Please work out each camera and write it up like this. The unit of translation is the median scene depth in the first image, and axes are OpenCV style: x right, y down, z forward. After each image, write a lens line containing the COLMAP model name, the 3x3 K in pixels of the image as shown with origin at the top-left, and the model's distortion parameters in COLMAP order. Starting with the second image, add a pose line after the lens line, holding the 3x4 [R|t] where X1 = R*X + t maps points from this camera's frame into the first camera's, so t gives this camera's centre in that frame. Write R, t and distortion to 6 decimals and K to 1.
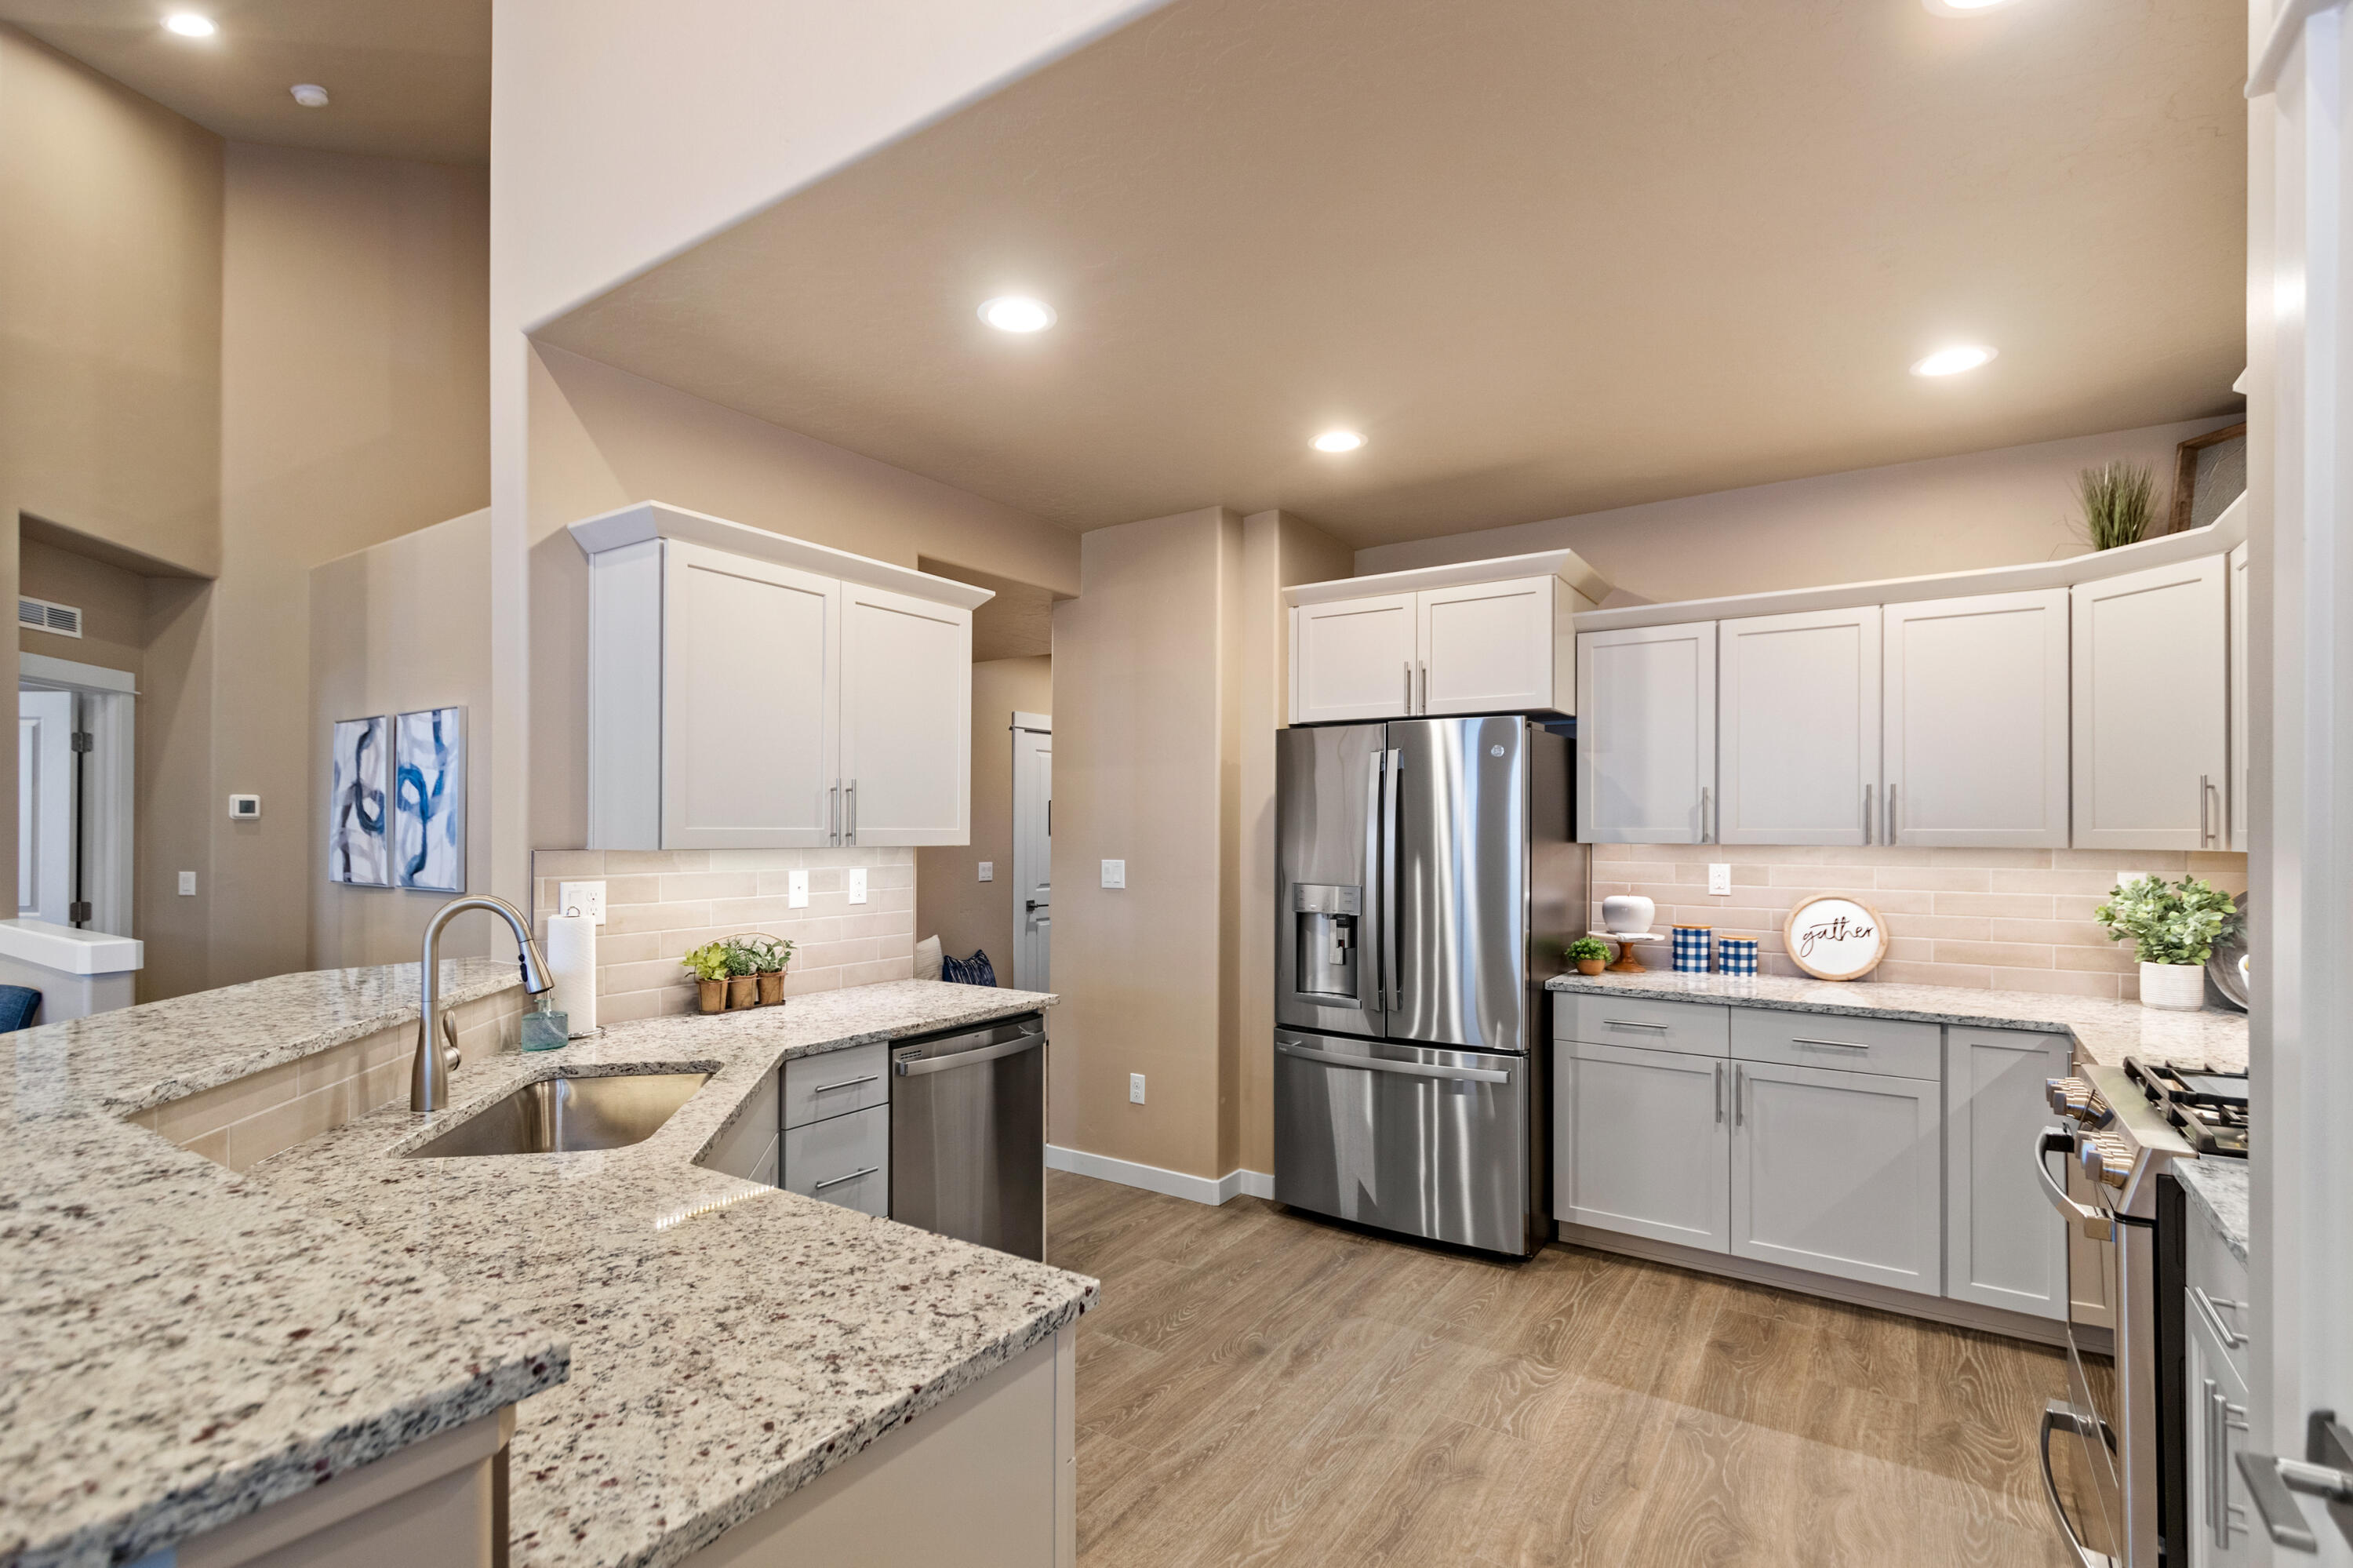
lens RADIAL K [[1081.2, 0, 1166.1], [0, 1081.2, 796.7], [0, 0, 1]] dist [-0.004488, -0.000187]
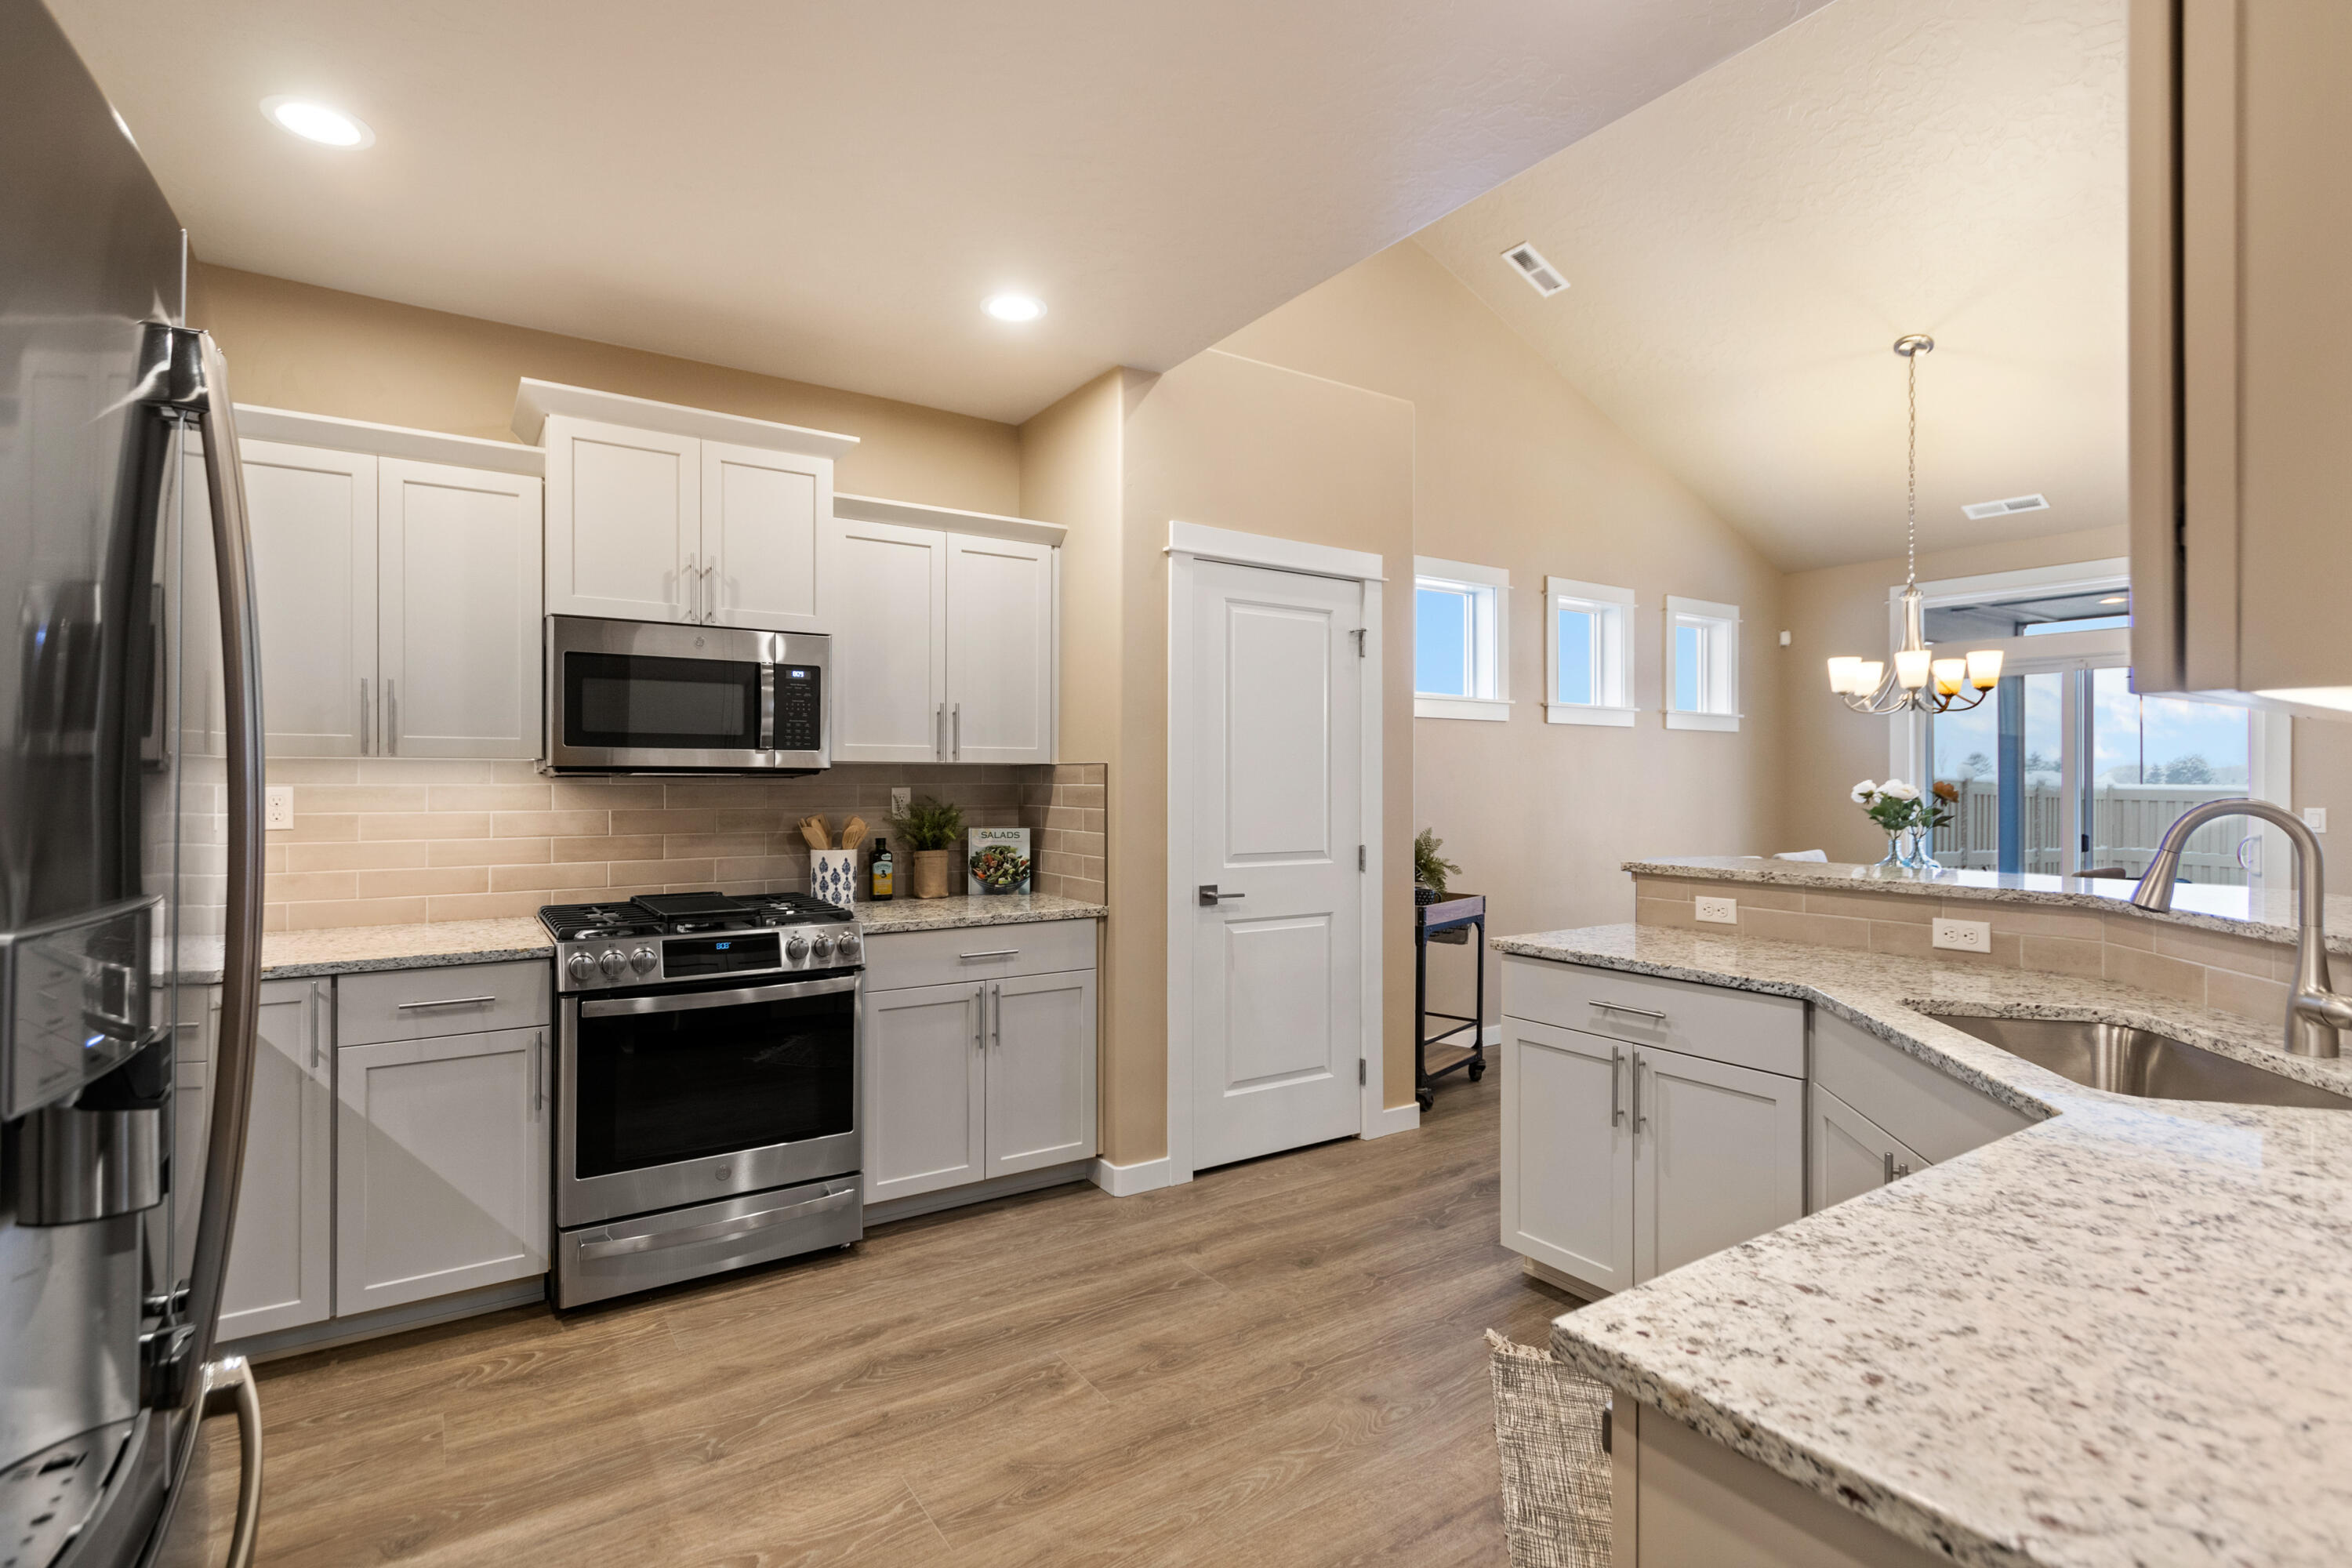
lens RADIAL K [[1080.7, 0, 1161.6], [0, 1080.7, 786.0], [0, 0, 1]] dist [-0.004488, -0.000187]
pose [[-0.918261, -0.004027, 0.395956, -0.154351], [-0.009266, 0.999893, -0.011321, 0.087860], [-0.395868, -0.014065, -0.918200, 1.678895]]
